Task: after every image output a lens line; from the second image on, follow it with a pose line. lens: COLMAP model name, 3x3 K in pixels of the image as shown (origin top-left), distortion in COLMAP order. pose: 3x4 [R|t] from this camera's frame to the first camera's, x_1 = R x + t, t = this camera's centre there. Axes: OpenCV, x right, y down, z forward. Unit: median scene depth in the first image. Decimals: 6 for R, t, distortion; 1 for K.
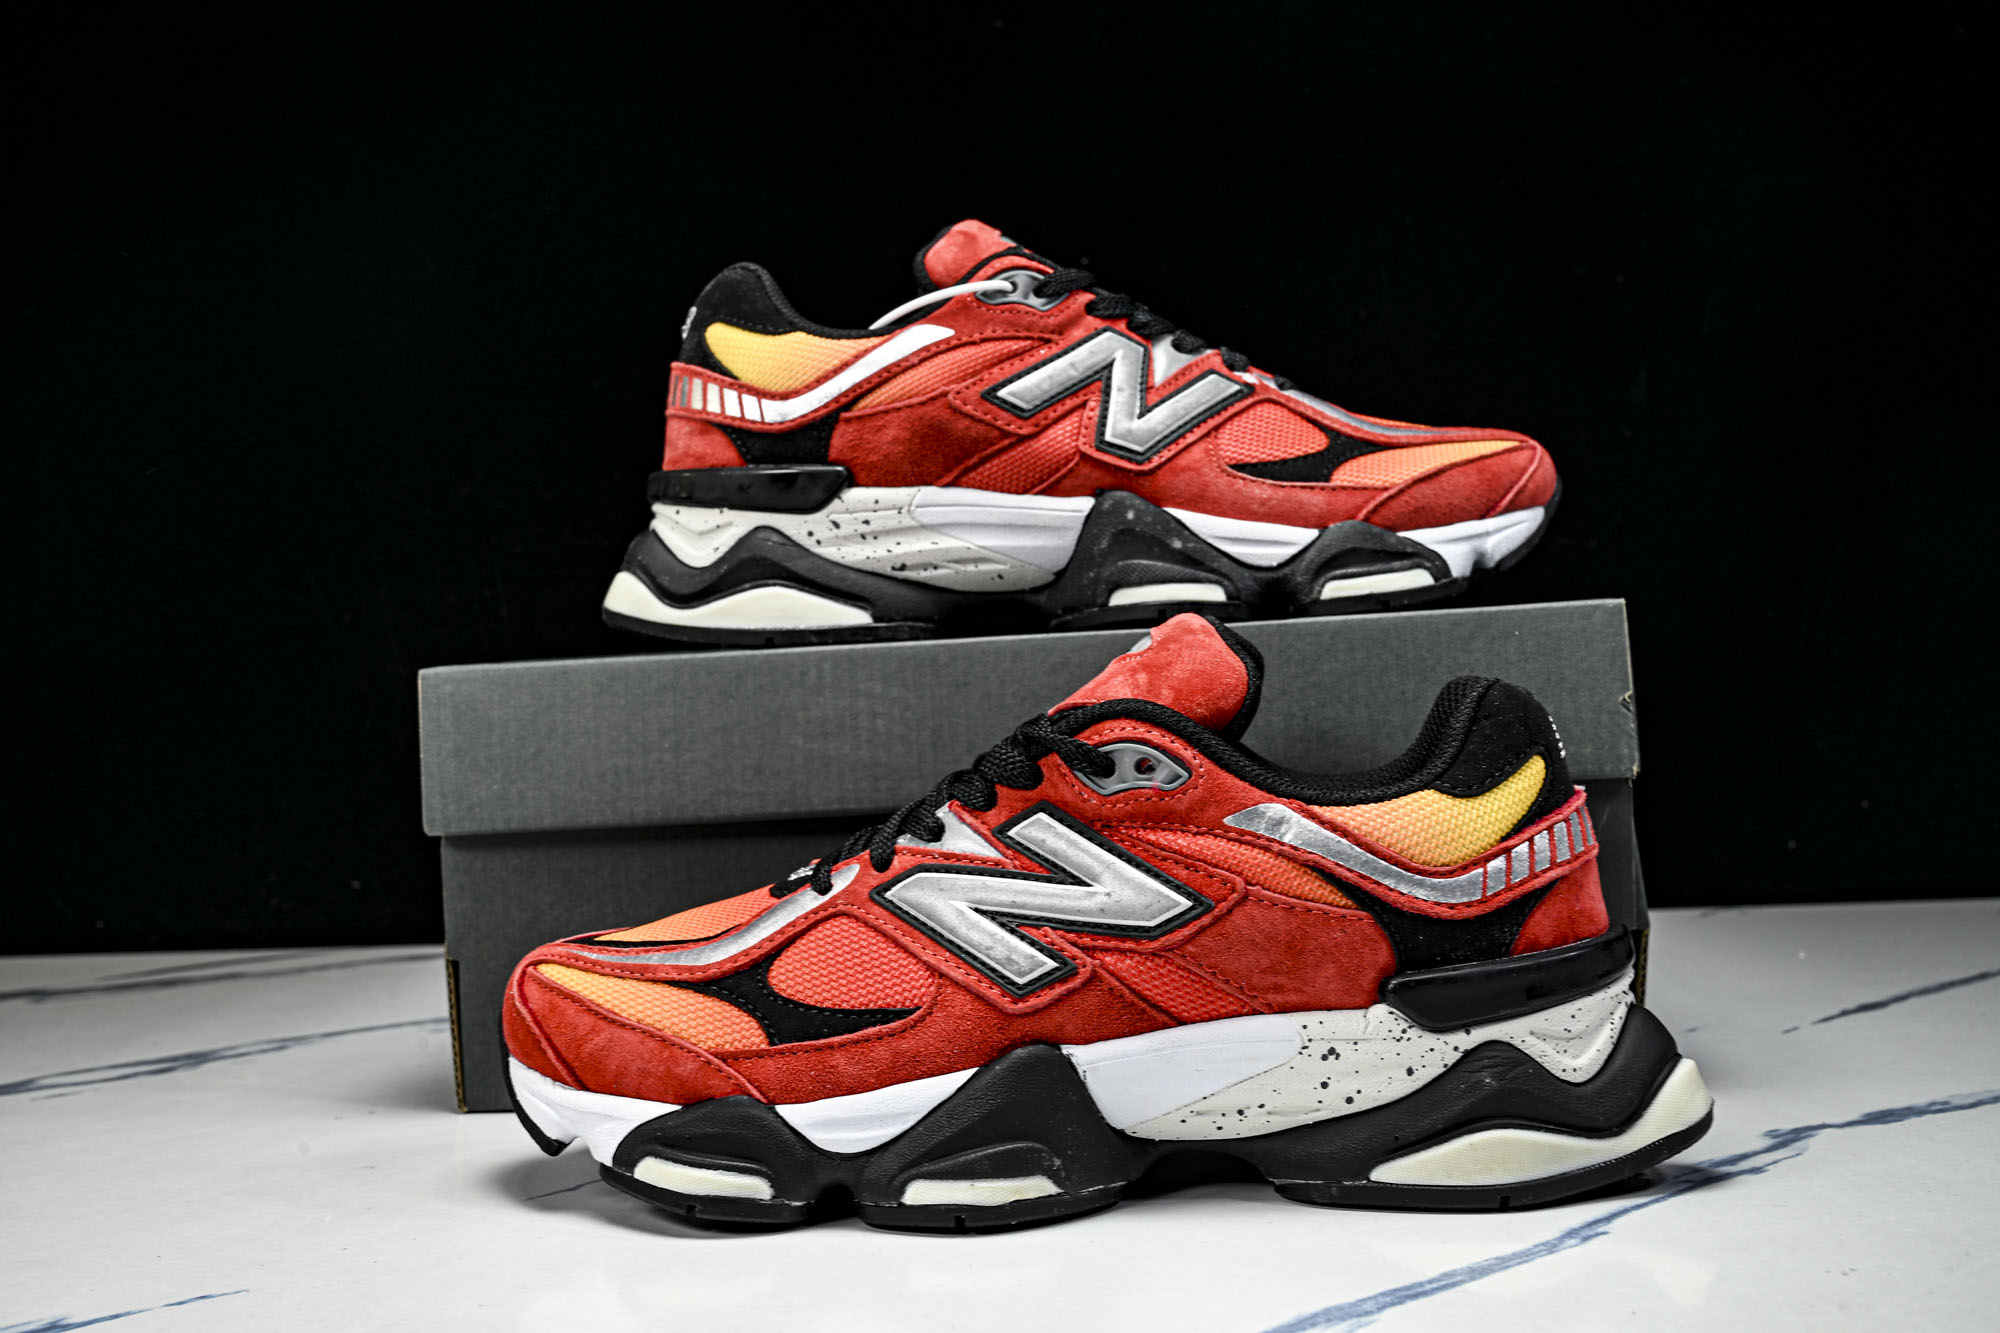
lens RADIAL K [[2311.3, 0, 995.9], [0, 2311.3, 667.5], [0, 0, 1]] dist [-0.001148, 0.000000]
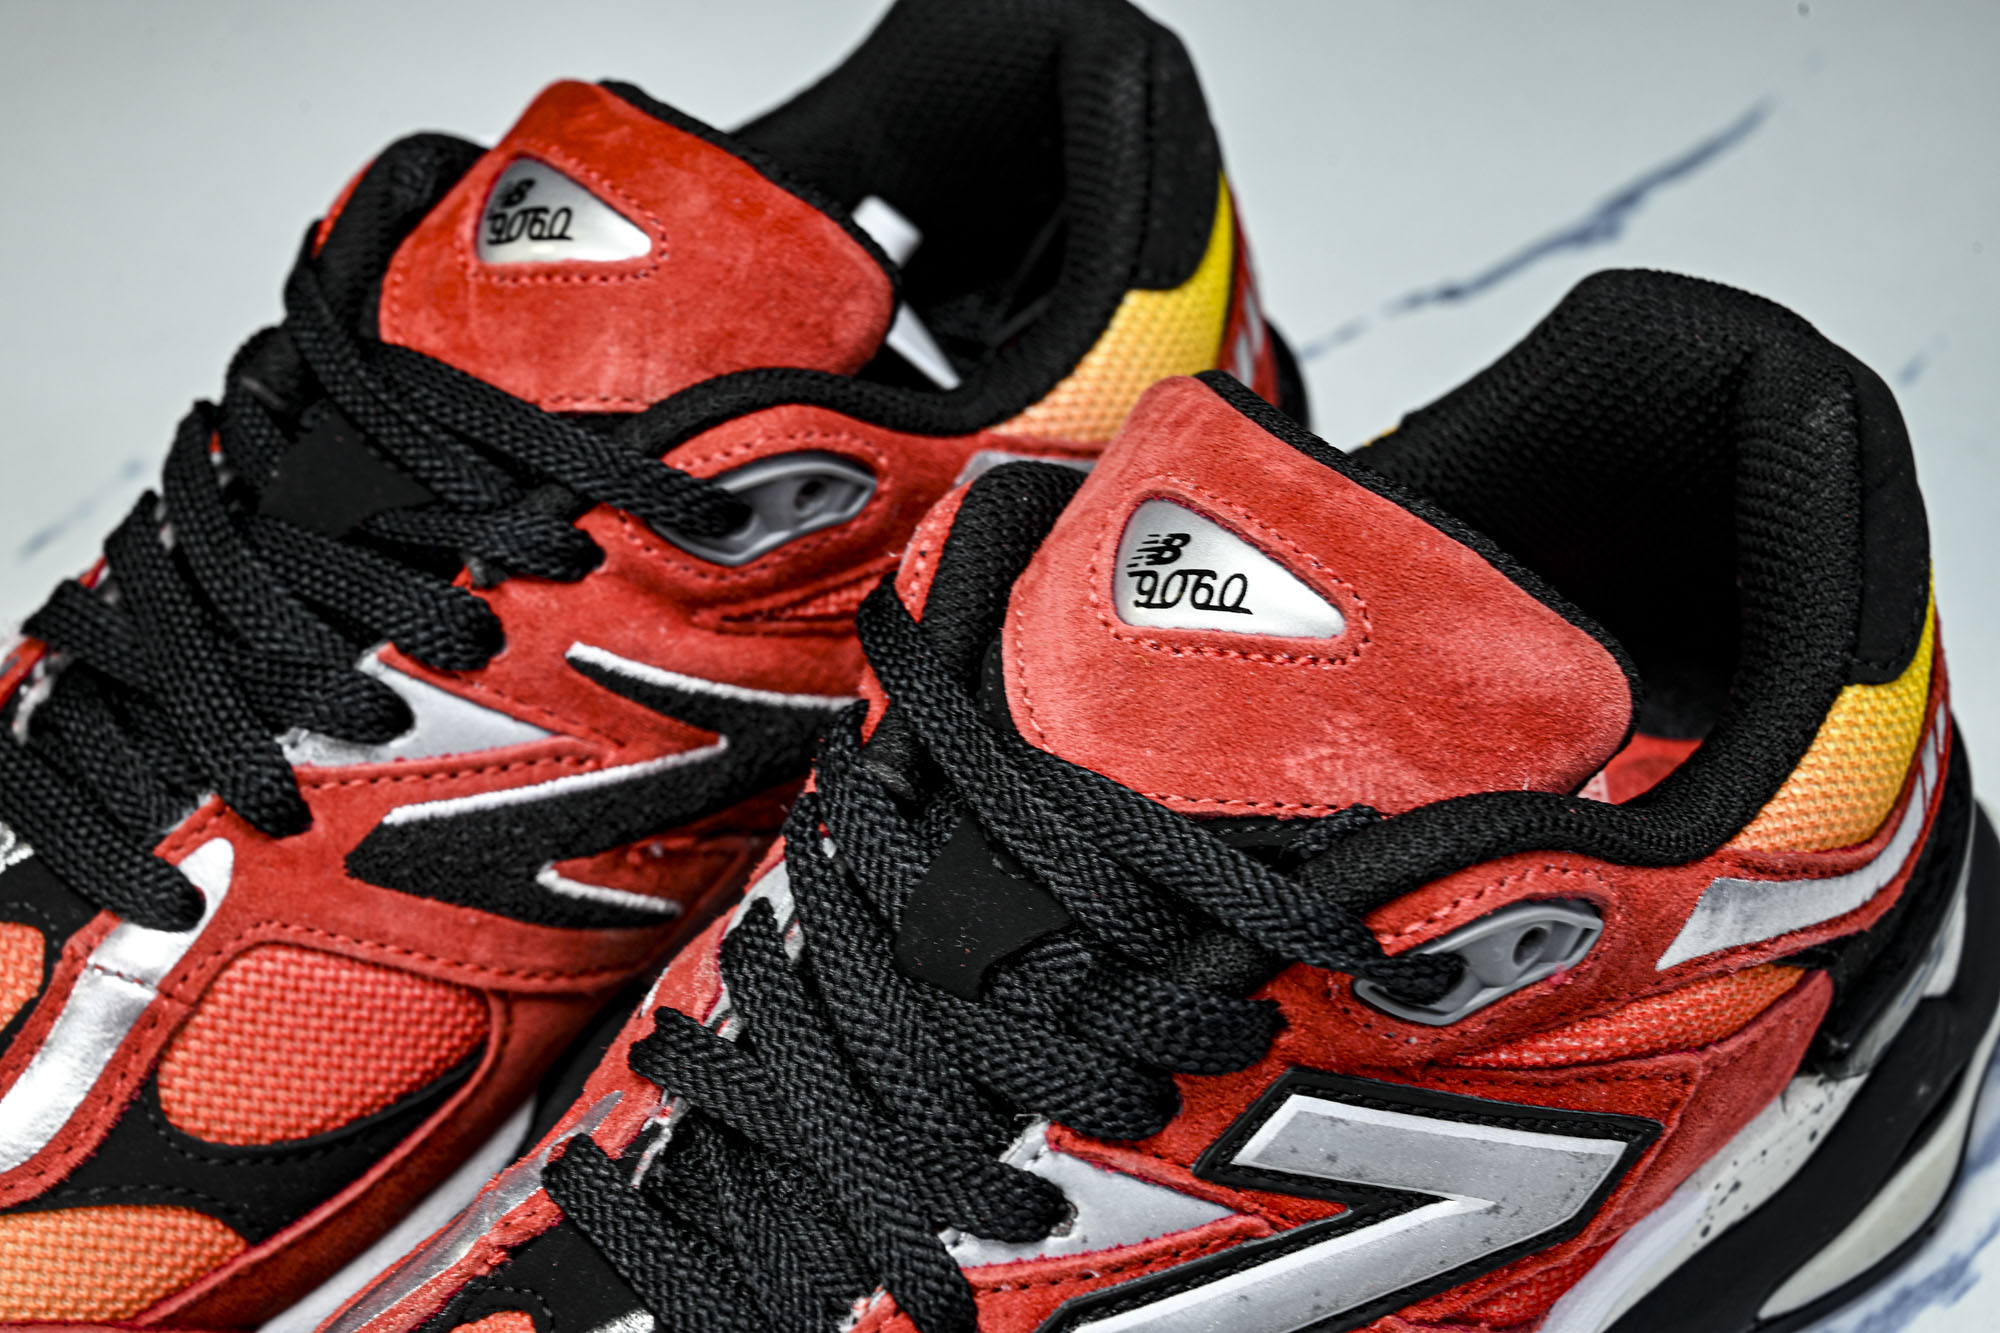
lens RADIAL K [[3853.0, 0, 934.7], [0, 3853.0, 750.7], [0, 0, 1]] dist [-0.115792, 0.000000]
pose [[0.677954, -0.473224, 0.562528, -0.404772], [0.040395, 0.788061, 0.614270, -0.438283], [-0.733994, -0.393723, 0.553385, 0.668255]]
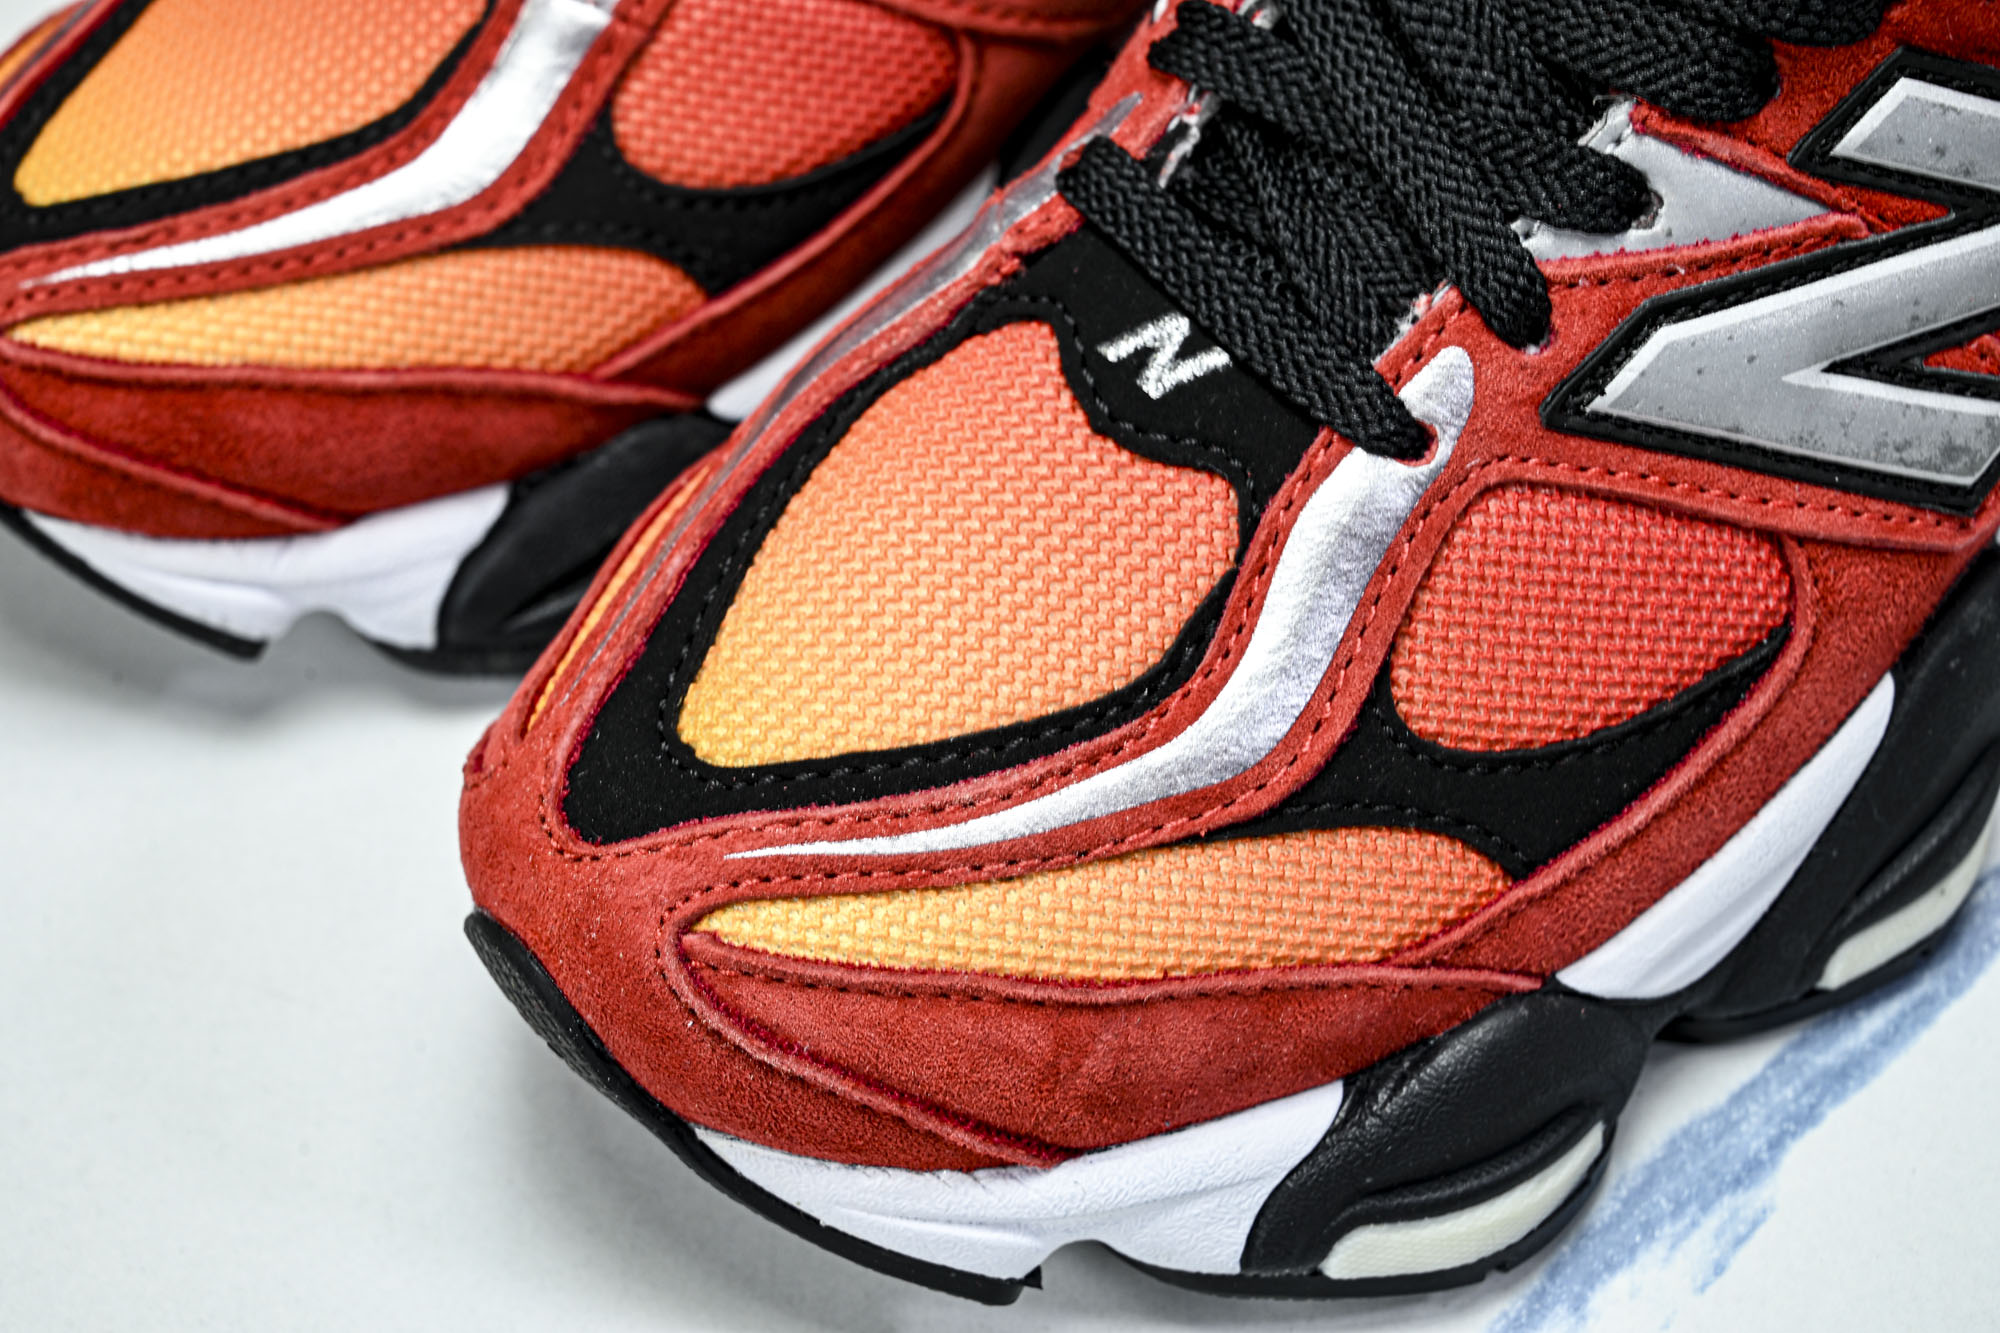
lens RADIAL K [[3853.0, 0, 949.3], [0, 3853.0, 818.4], [0, 0, 1]] dist [-0.115792, 0.000000]
pose [[0.710537, -0.554843, 0.432766, -0.449513], [0.070950, 0.668379, 0.740429, -0.348161], [-0.700074, -0.495397, 0.514275, 0.710704]]
